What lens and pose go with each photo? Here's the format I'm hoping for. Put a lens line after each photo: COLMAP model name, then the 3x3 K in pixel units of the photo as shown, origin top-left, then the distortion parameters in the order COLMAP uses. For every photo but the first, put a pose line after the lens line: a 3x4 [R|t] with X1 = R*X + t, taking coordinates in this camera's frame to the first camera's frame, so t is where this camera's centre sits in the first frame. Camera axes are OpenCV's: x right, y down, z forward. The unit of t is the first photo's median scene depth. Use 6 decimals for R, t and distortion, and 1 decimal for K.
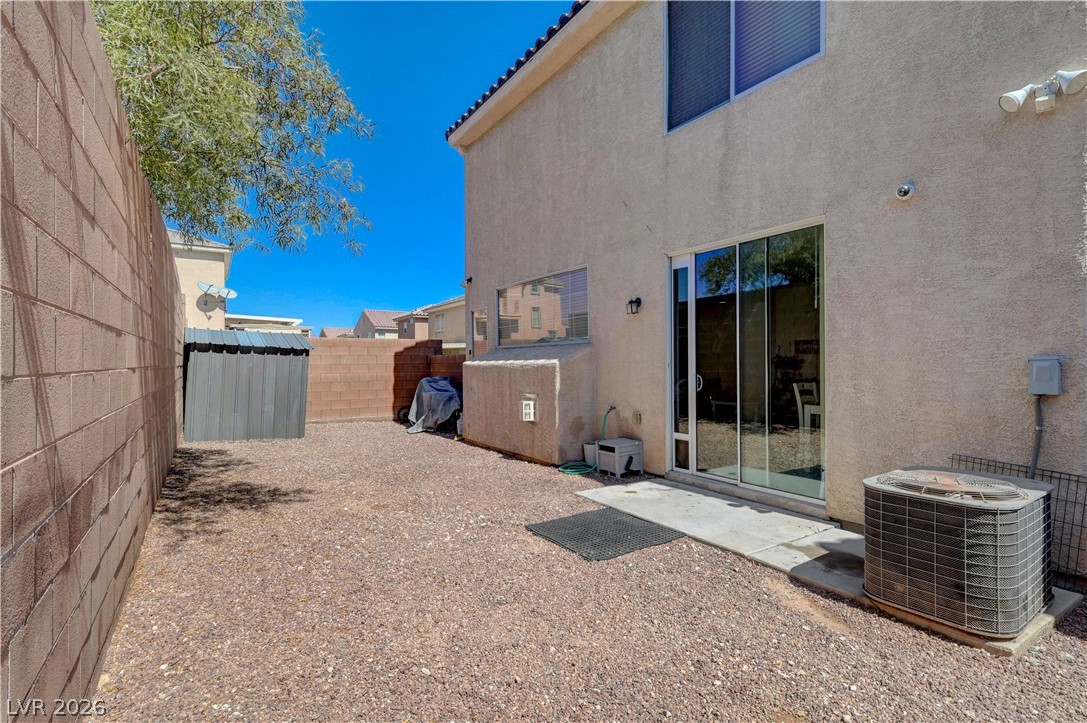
lens RADIAL K [[511.9, 0, 567.1], [0, 511.9, 364.5], [0, 0, 1]] dist [0.003684, 0.000154]
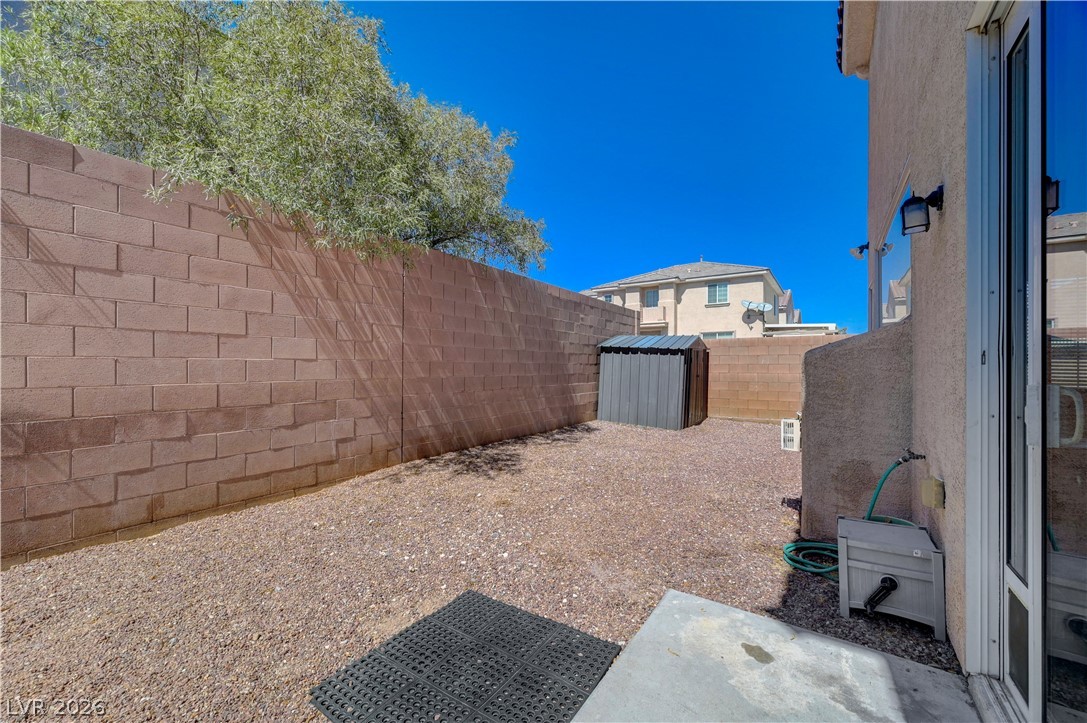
lens RADIAL K [[429.5, 0, 546.6], [0, 429.5, 363.3], [0, 0, 1]] dist [0.001848, -0.001593]
pose [[0.380574, -0.000033, -0.924750, 0.270729], [-0.009096, 0.999951, -0.003779, 0.007832], [0.924706, 0.009850, 0.380555, 0.487683]]
